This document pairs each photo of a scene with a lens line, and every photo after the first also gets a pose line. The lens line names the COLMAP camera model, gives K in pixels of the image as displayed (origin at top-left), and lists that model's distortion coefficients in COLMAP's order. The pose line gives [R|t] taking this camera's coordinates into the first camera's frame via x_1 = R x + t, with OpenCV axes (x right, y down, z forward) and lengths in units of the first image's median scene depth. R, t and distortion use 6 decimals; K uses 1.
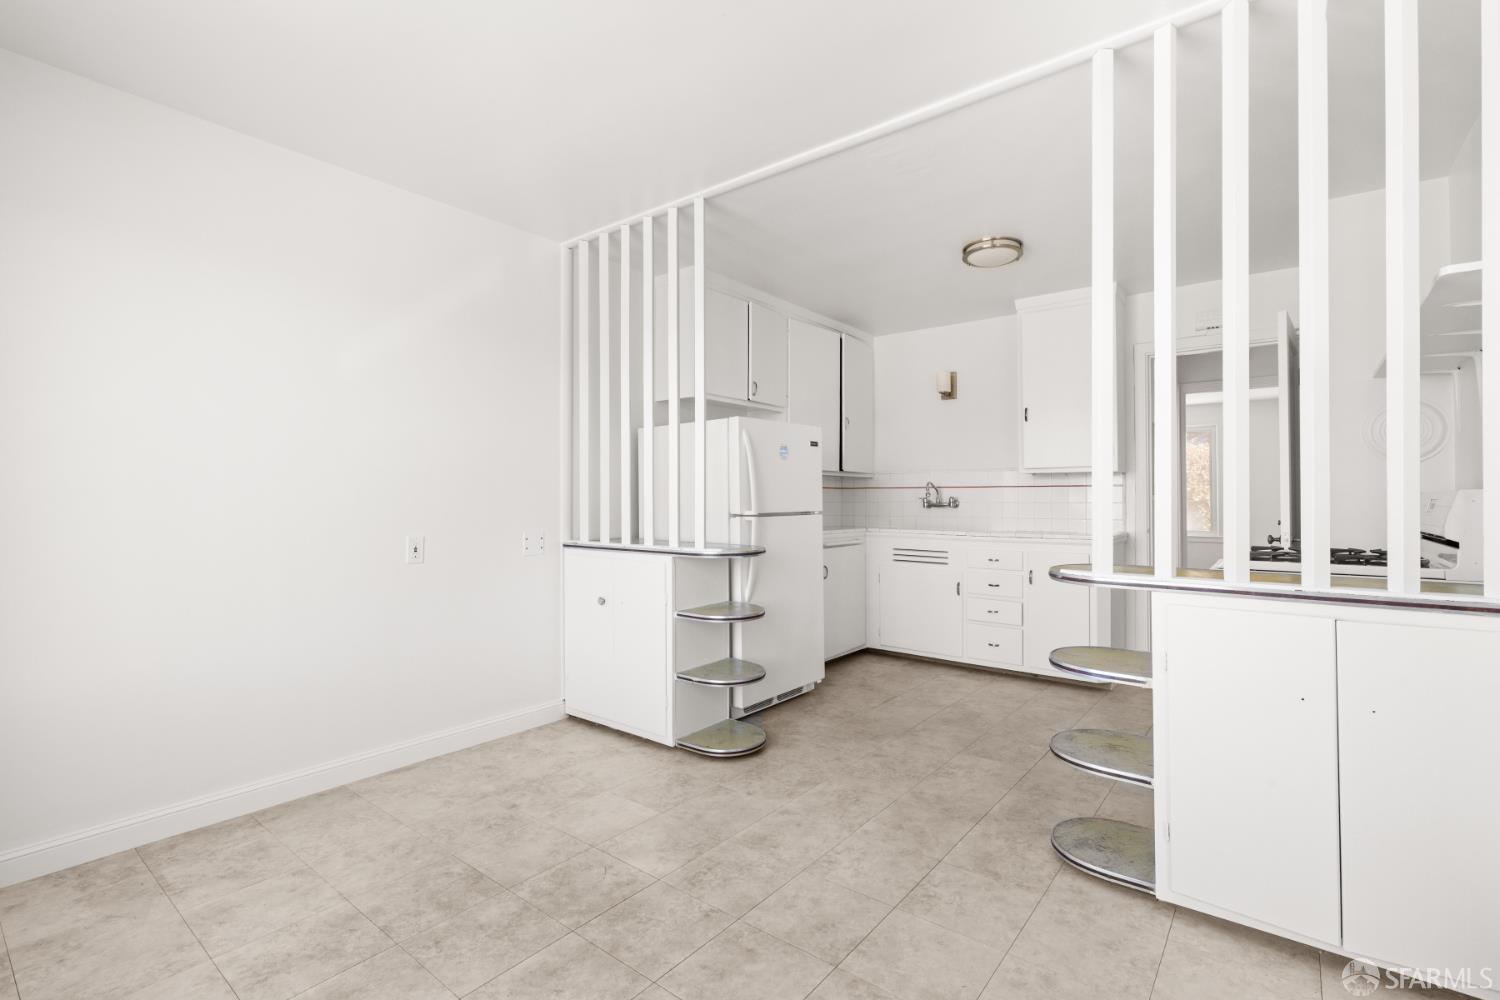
lens RADIAL K [[684.0, 0, 757.3], [0, 684.0, 480.9], [0, 0, 1]] dist [0.000545, 0.000094]
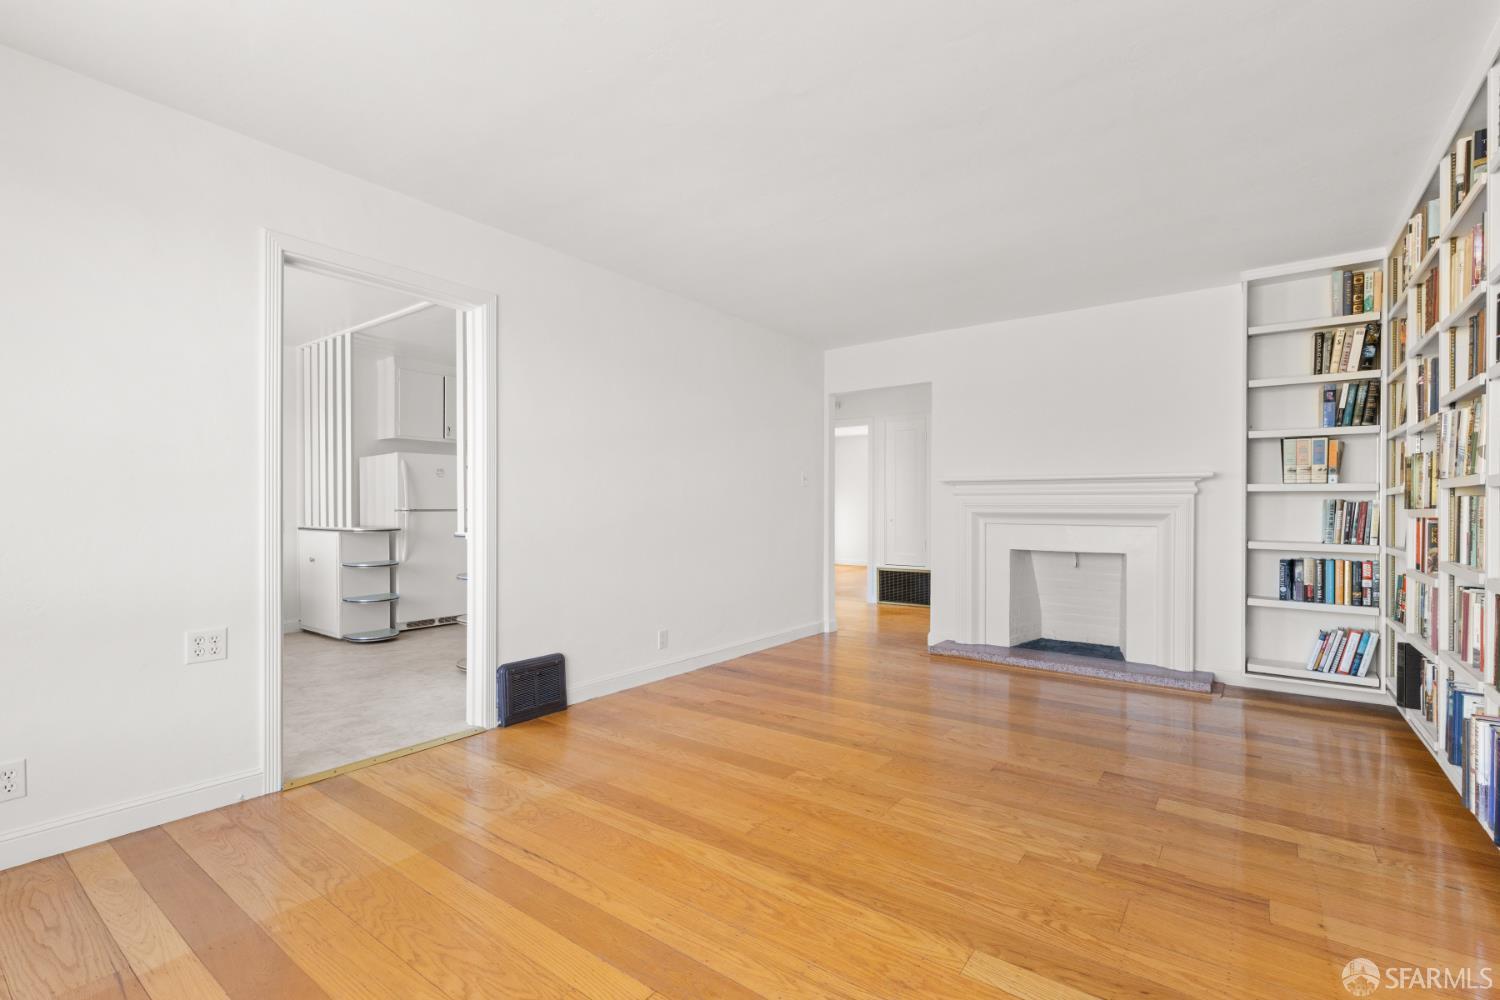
lens RADIAL K [[671.7, 0, 753.1], [0, 671.7, 507.9], [0, 0, 1]] dist [-0.001766, -0.000122]
pose [[0.999715, -0.000726, 0.023854, 0.824417], [0.000180, 0.999738, 0.022890, 0.005936], [-0.023865, -0.022879, 0.999453, -0.696816]]
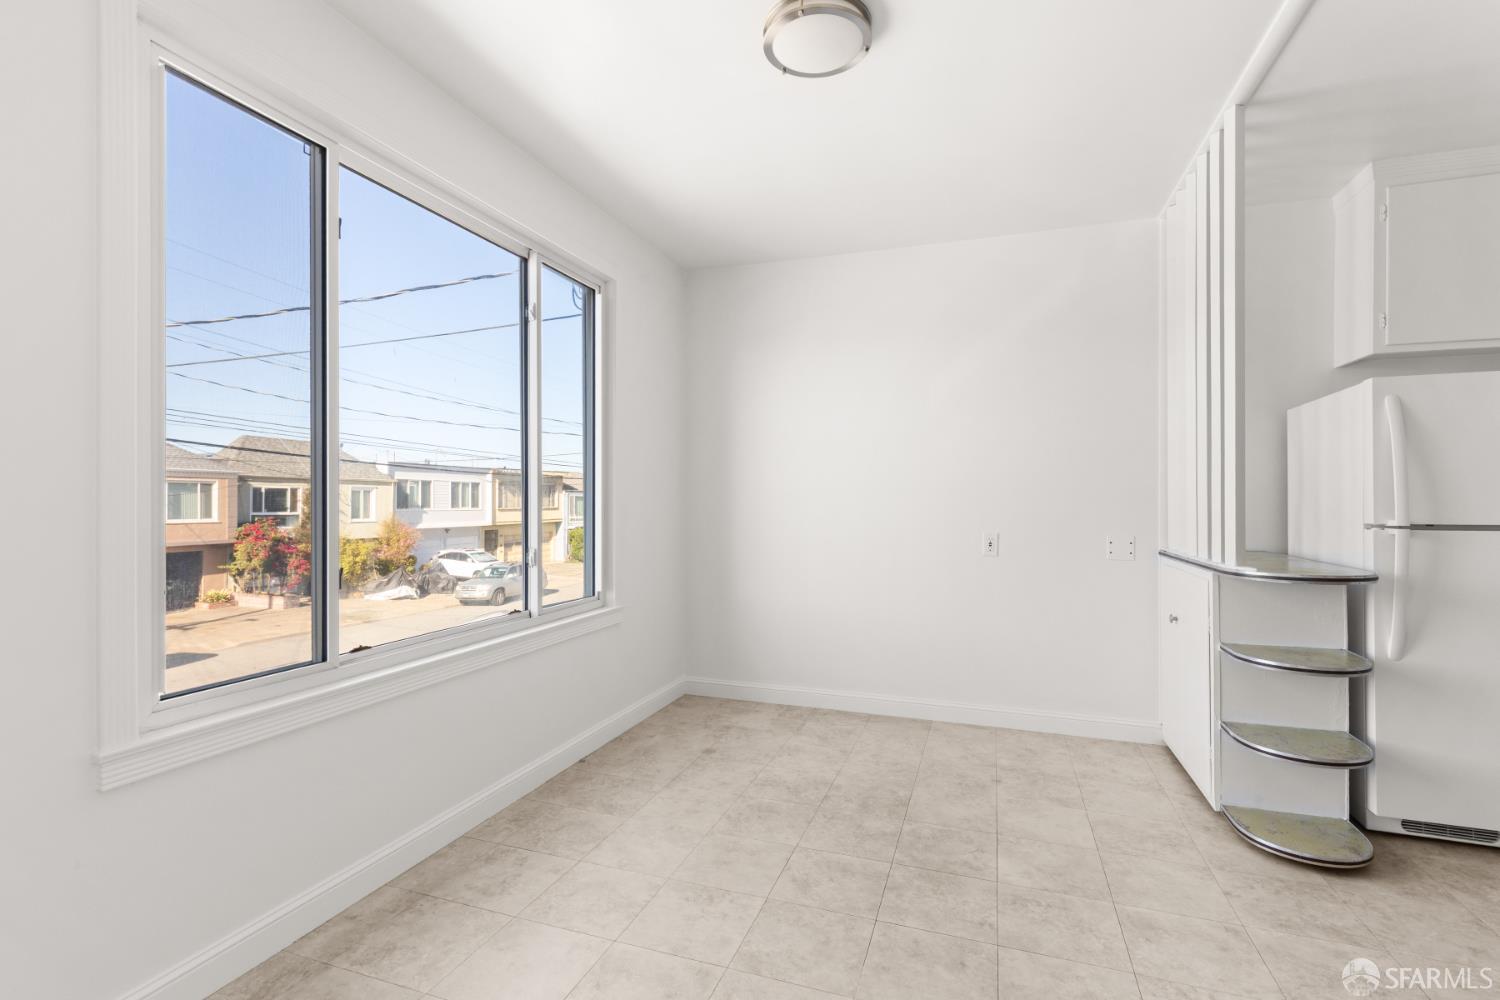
lens RADIAL K [[688.6, 0, 758.6], [0, 688.6, 498.0], [0, 0, 1]] dist [0.003698, 0.000309]
pose [[0.328438, -0.002222, -0.944523, 0.416367], [0.017240, 0.999845, 0.003643, 0.010460], [0.944368, -0.017480, 0.328426, 0.214653]]
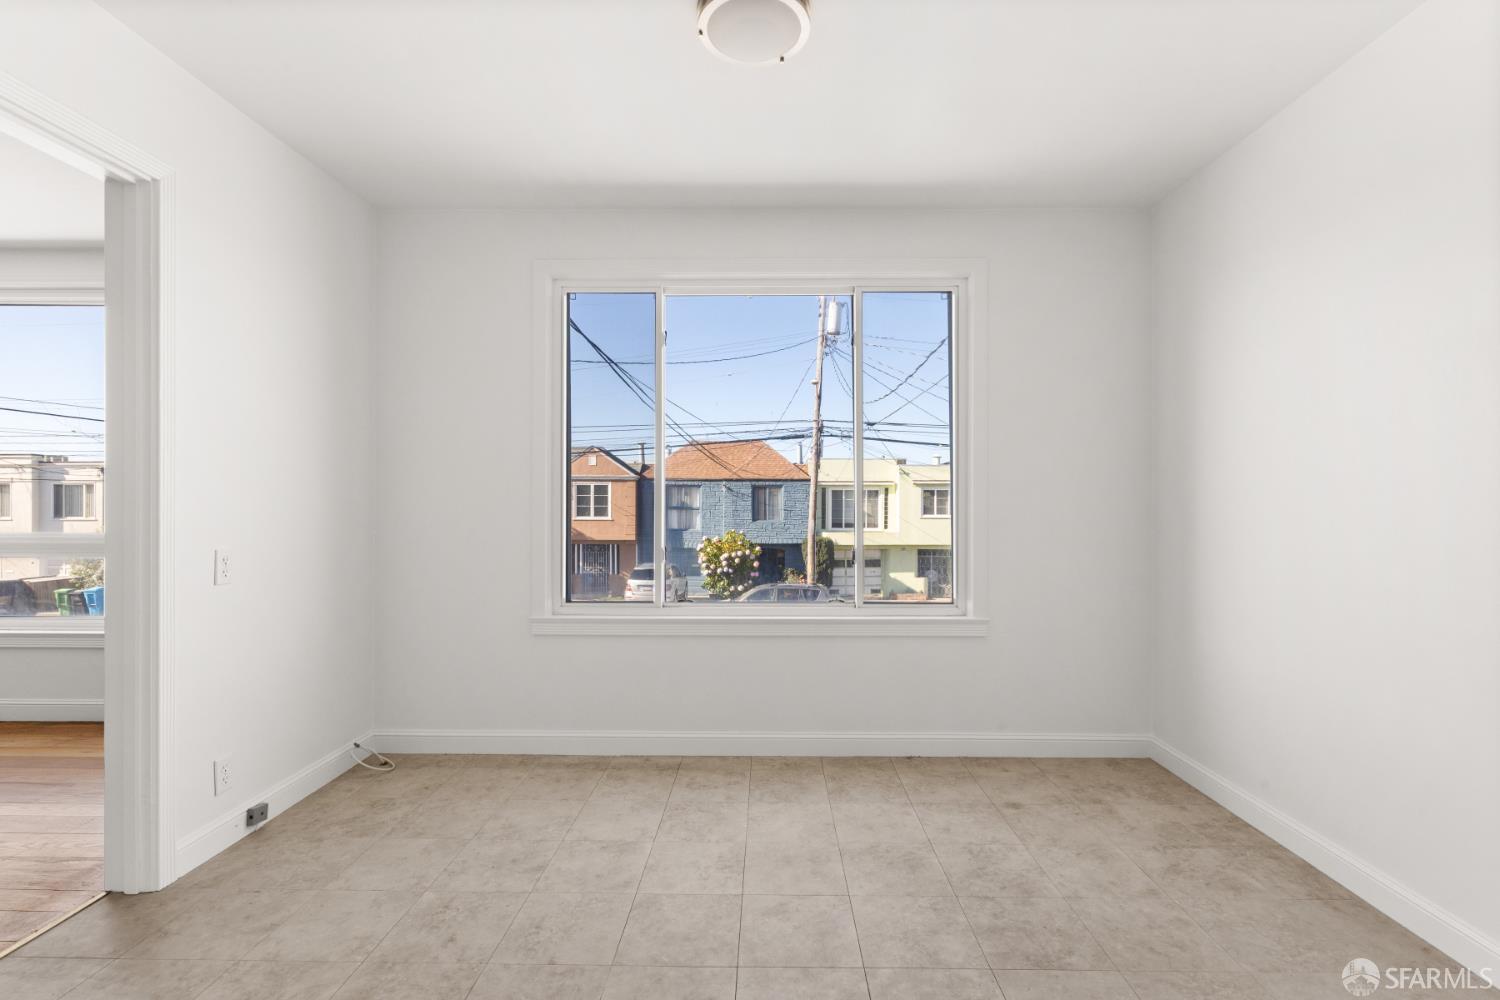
lens RADIAL K [[684.0, 0, 757.3], [0, 684.0, 480.9], [0, 0, 1]] dist [0.000545, 0.000094]
pose [[-0.794849, -0.022682, -0.606383, 0.224036], [0.010287, 0.998654, -0.050839, 0.025020], [0.606720, -0.046647, -0.793546, 0.894089]]
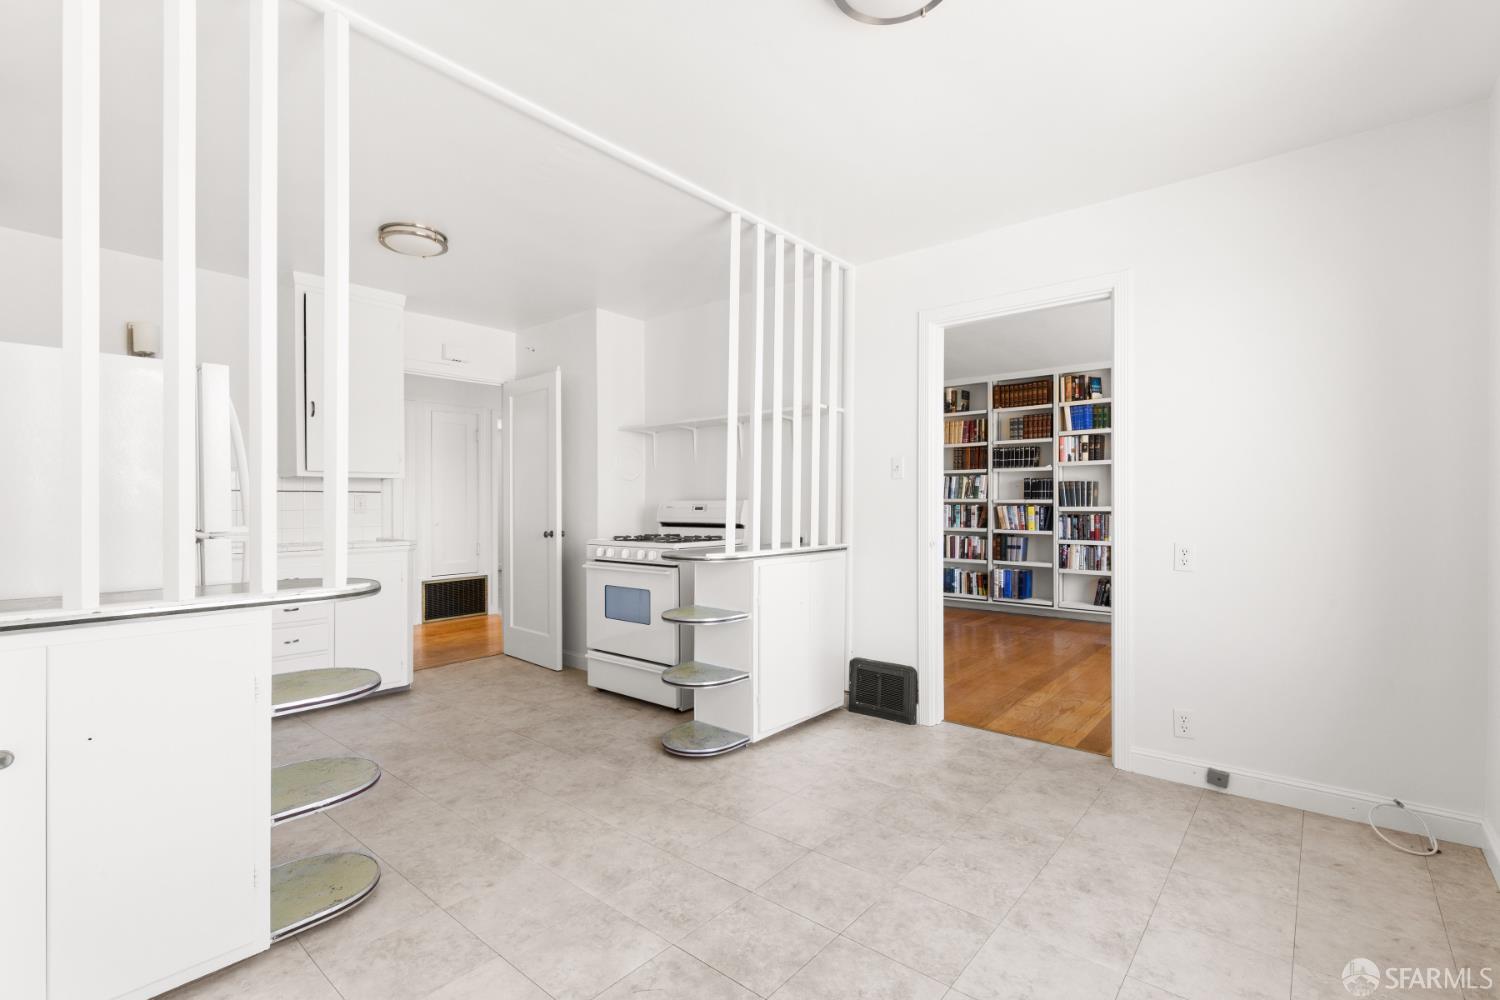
lens RADIAL K [[684.6, 0, 765.3], [0, 684.6, 505.1], [0, 0, 1]] dist [-0.001908, 0.000104]
pose [[0.021237, -0.001700, 0.999773, -0.605703], [-0.020373, 0.999790, 0.002133, 0.015550], [-0.999567, -0.020414, 0.021197, 0.530950]]
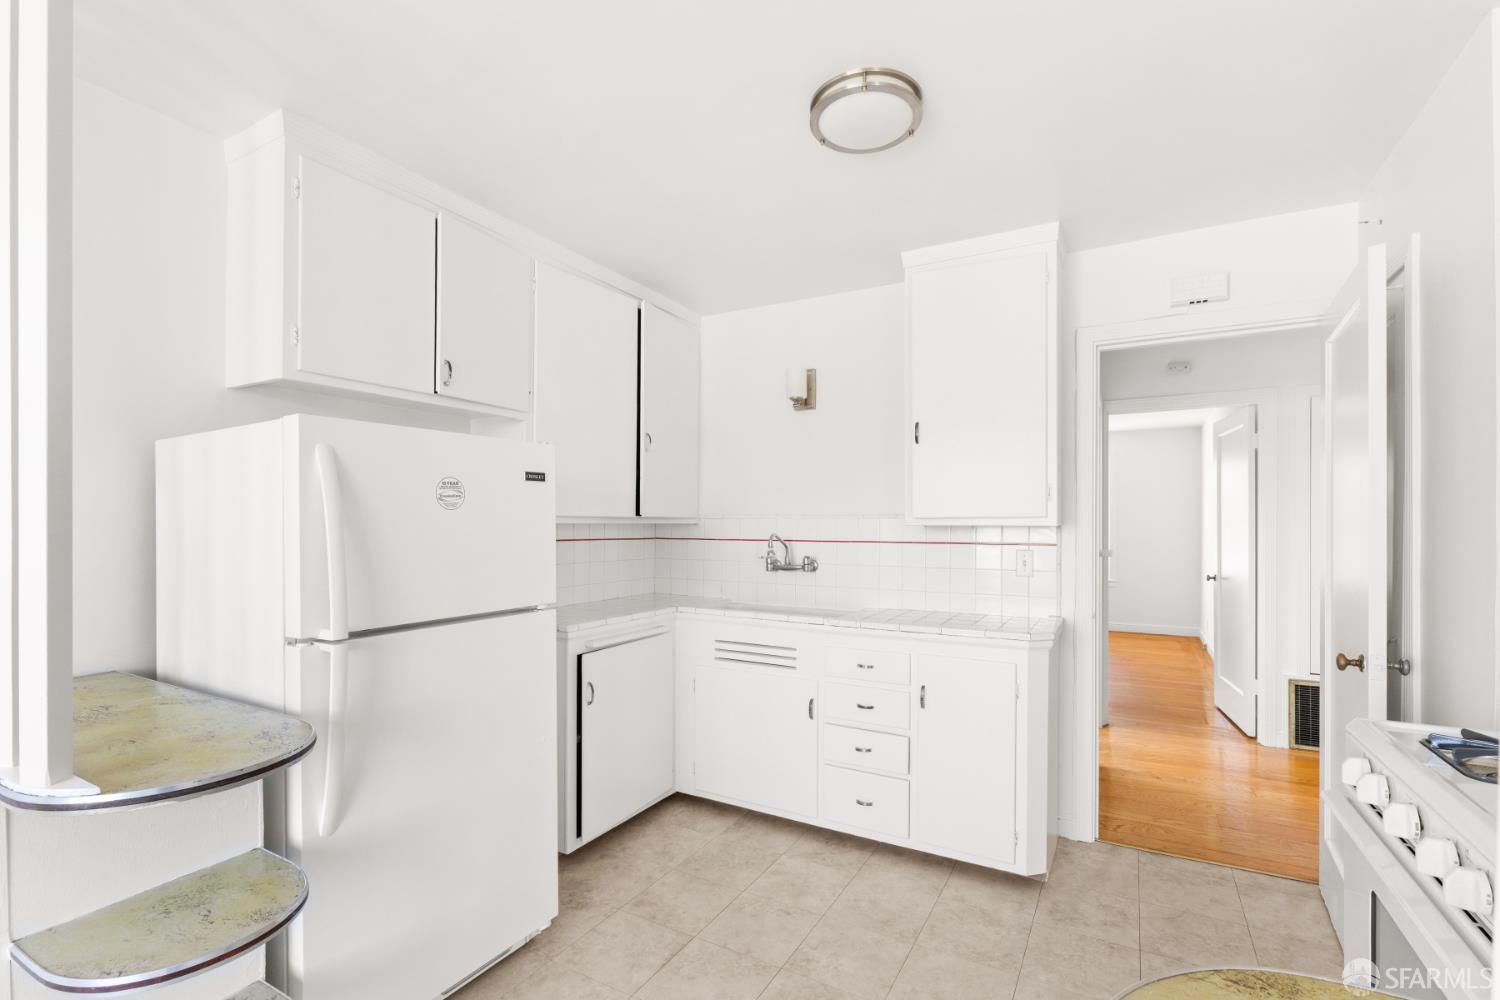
lens RADIAL K [[673.9, 0, 753.2], [0, 673.9, 518.0], [0, 0, 1]] dist [-0.000344, -0.000047]
pose [[0.987406, 0.002616, 0.158183, 0.191641], [-0.005625, 0.999812, 0.018577, -0.037939], [-0.158105, -0.019233, 0.987235, 0.537114]]
